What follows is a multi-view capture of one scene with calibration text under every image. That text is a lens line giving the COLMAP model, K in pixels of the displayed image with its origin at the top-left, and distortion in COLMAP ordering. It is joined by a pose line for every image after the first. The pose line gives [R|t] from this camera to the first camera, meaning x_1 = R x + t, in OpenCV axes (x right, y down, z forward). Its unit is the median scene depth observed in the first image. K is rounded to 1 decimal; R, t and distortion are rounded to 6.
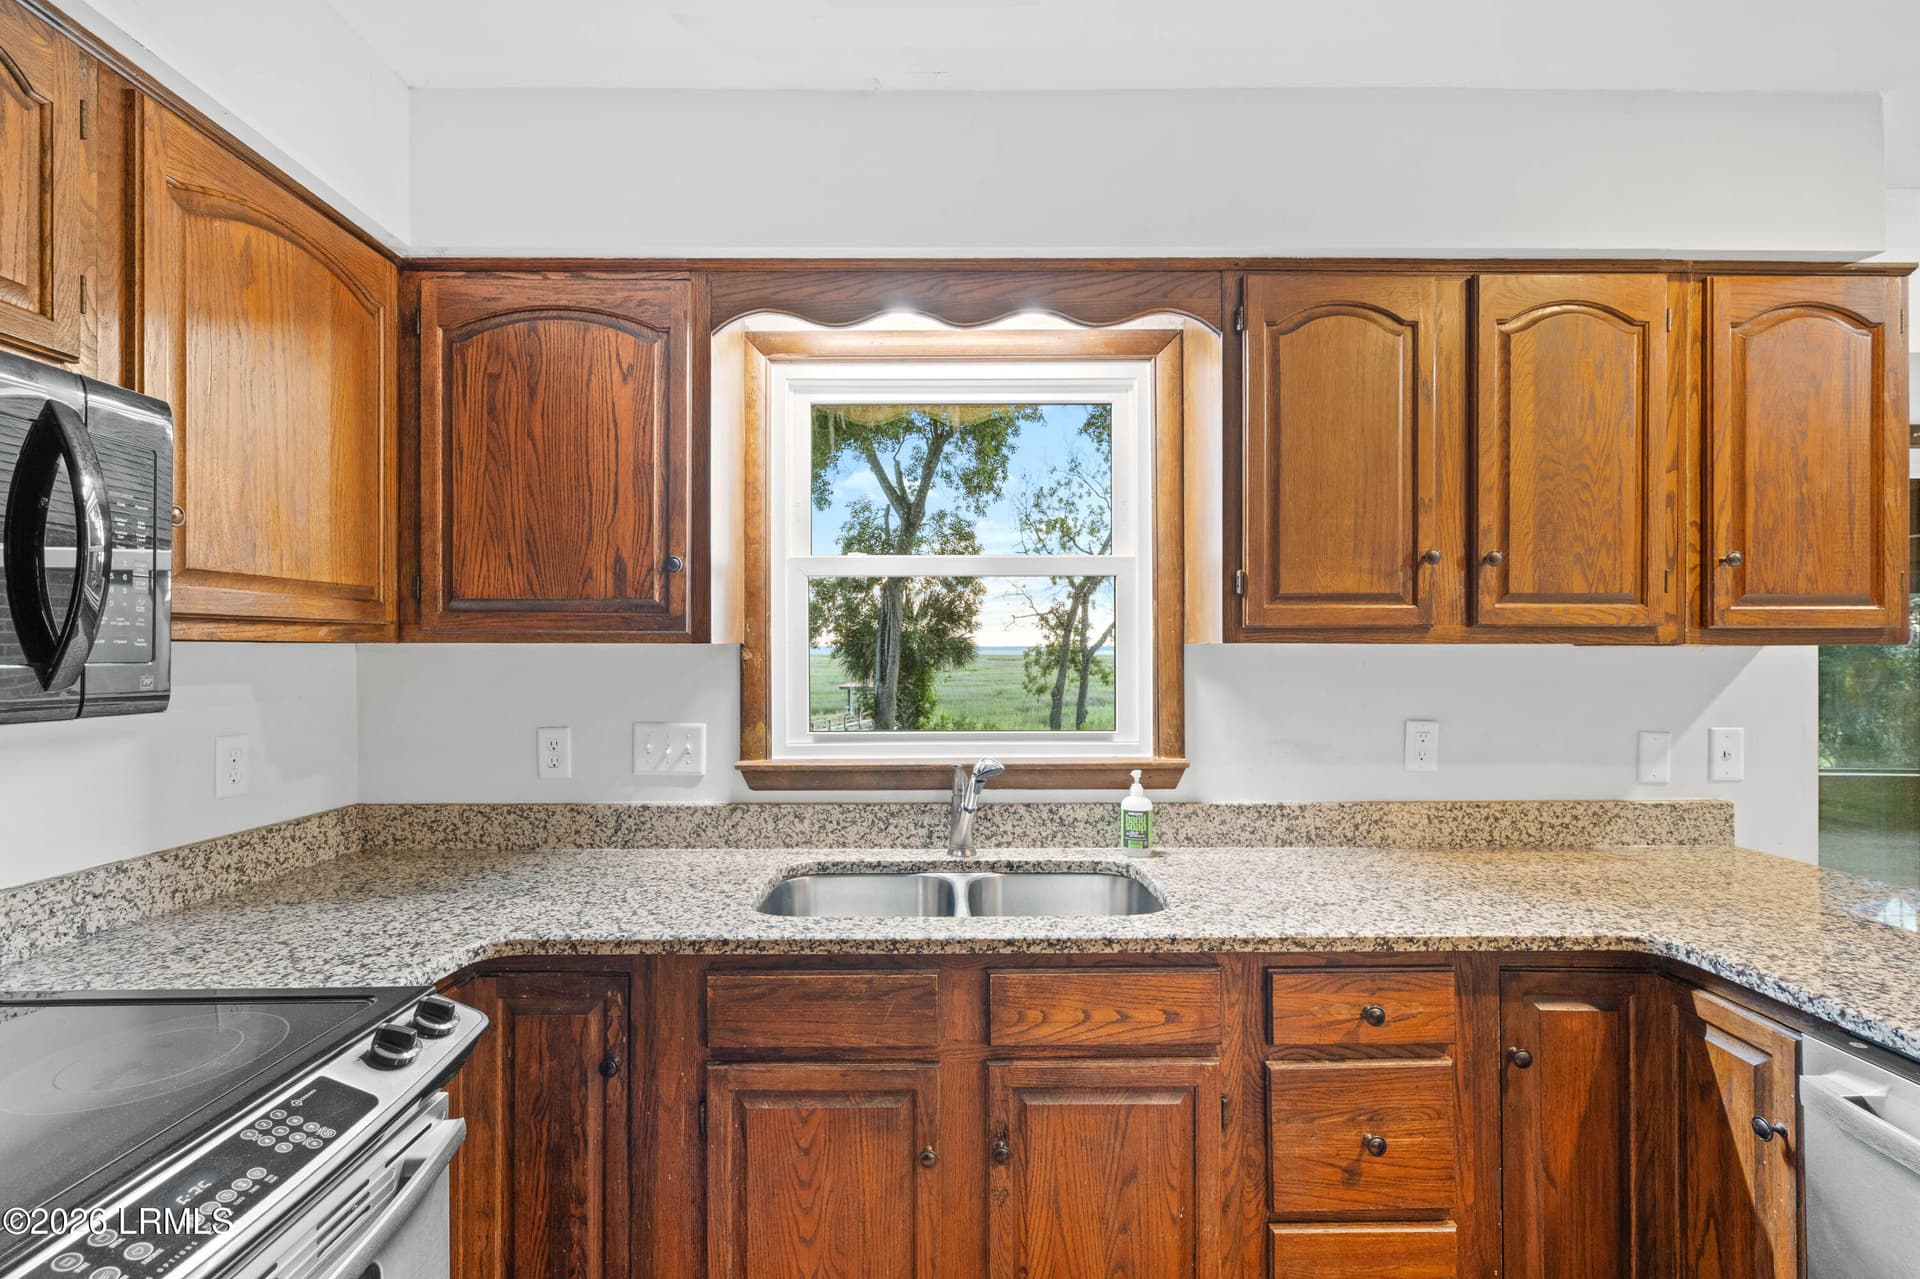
lens RADIAL K [[879.9, 0, 943.4], [0, 879.9, 647.5], [0, 0, 1]] dist [-0.003828, 0.001276]
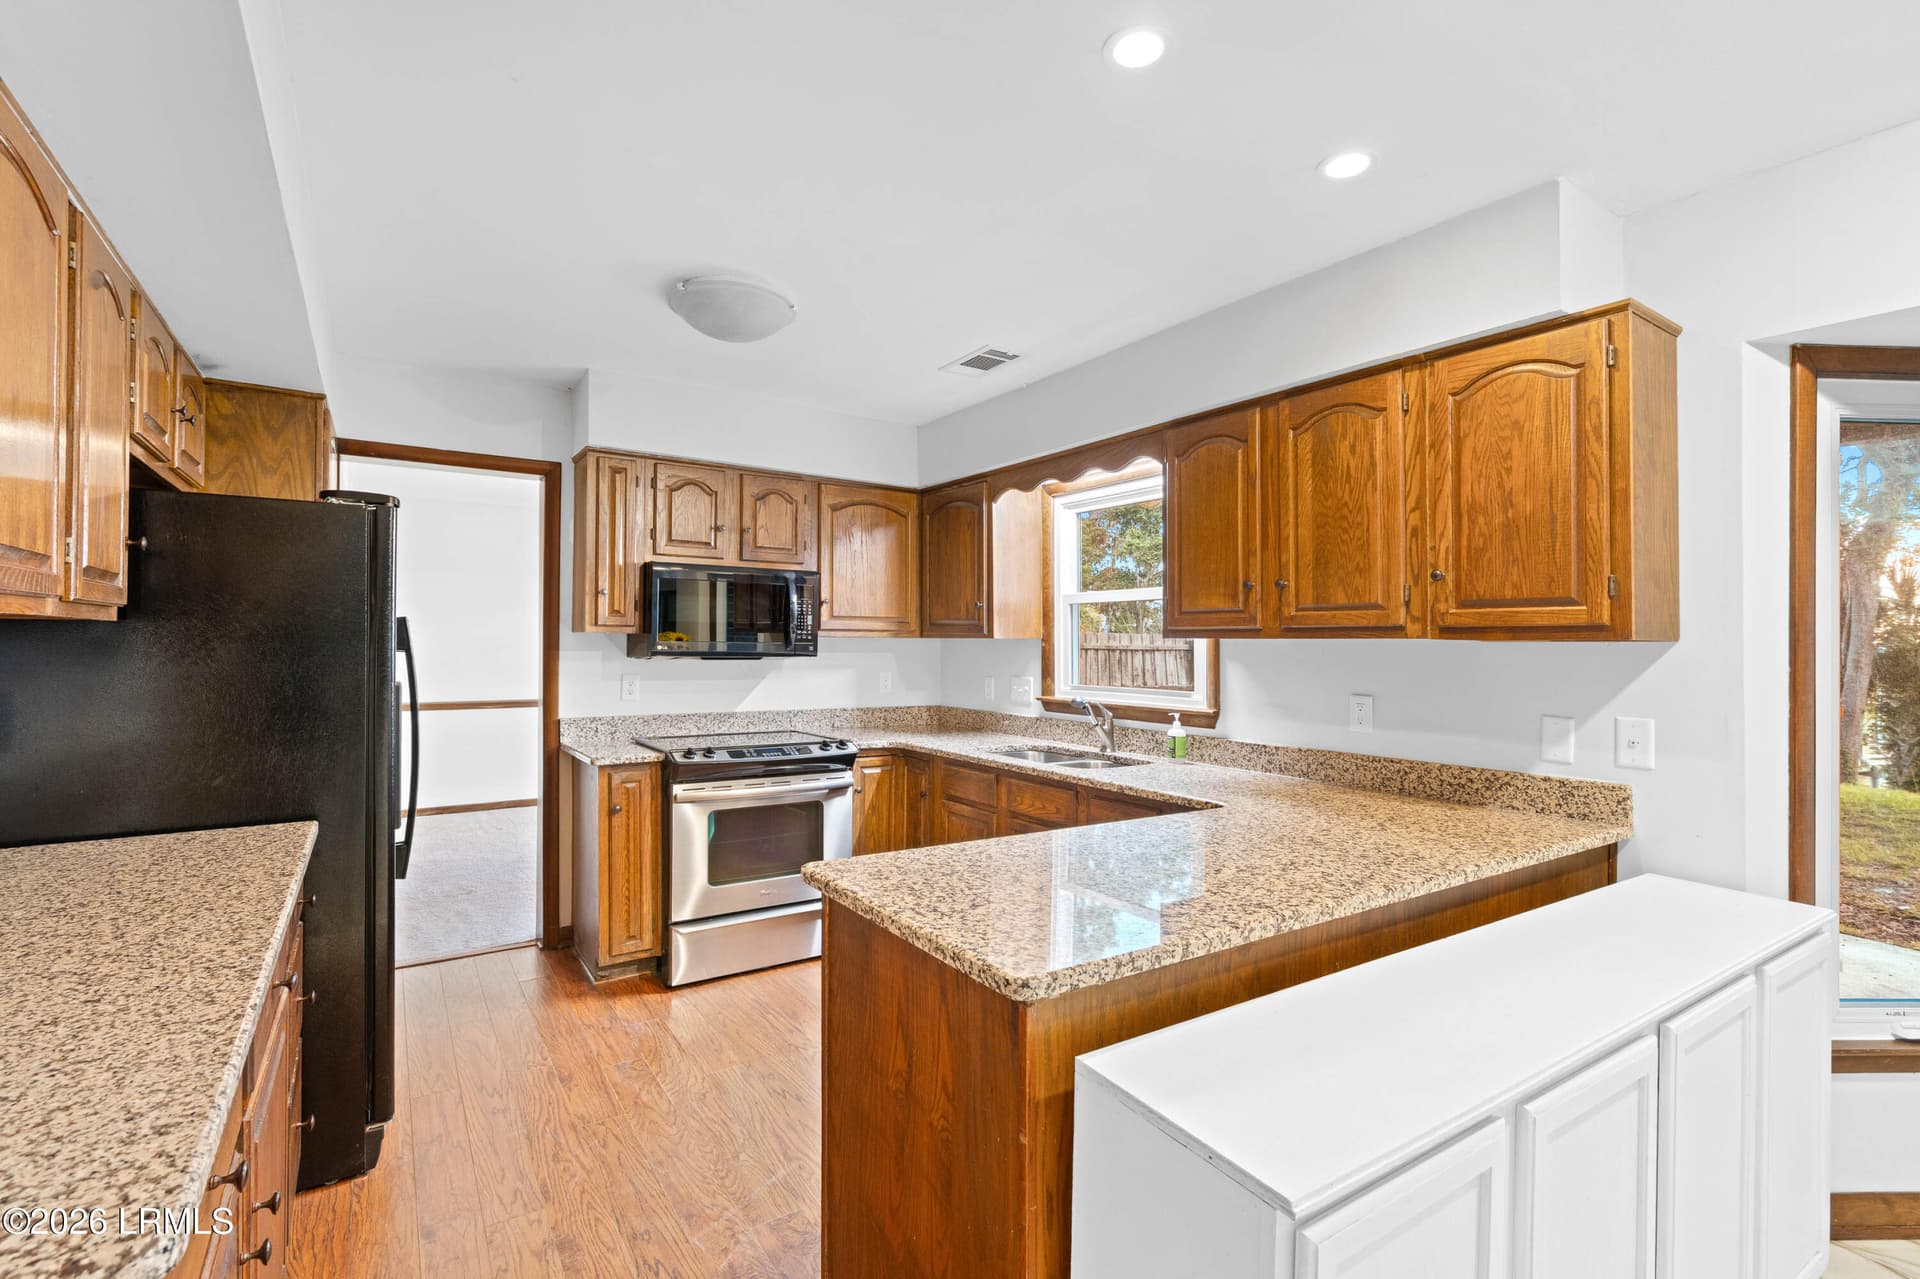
lens RADIAL K [[866.4, 0, 949.0], [0, 866.4, 636.5], [0, 0, 1]] dist [-0.001800, 0.001292]
pose [[0.546489, -0.001705, -0.837465, 1.561755], [-0.006591, 0.999958, -0.006336, 0.005150], [0.837440, 0.008982, 0.546455, -0.324628]]
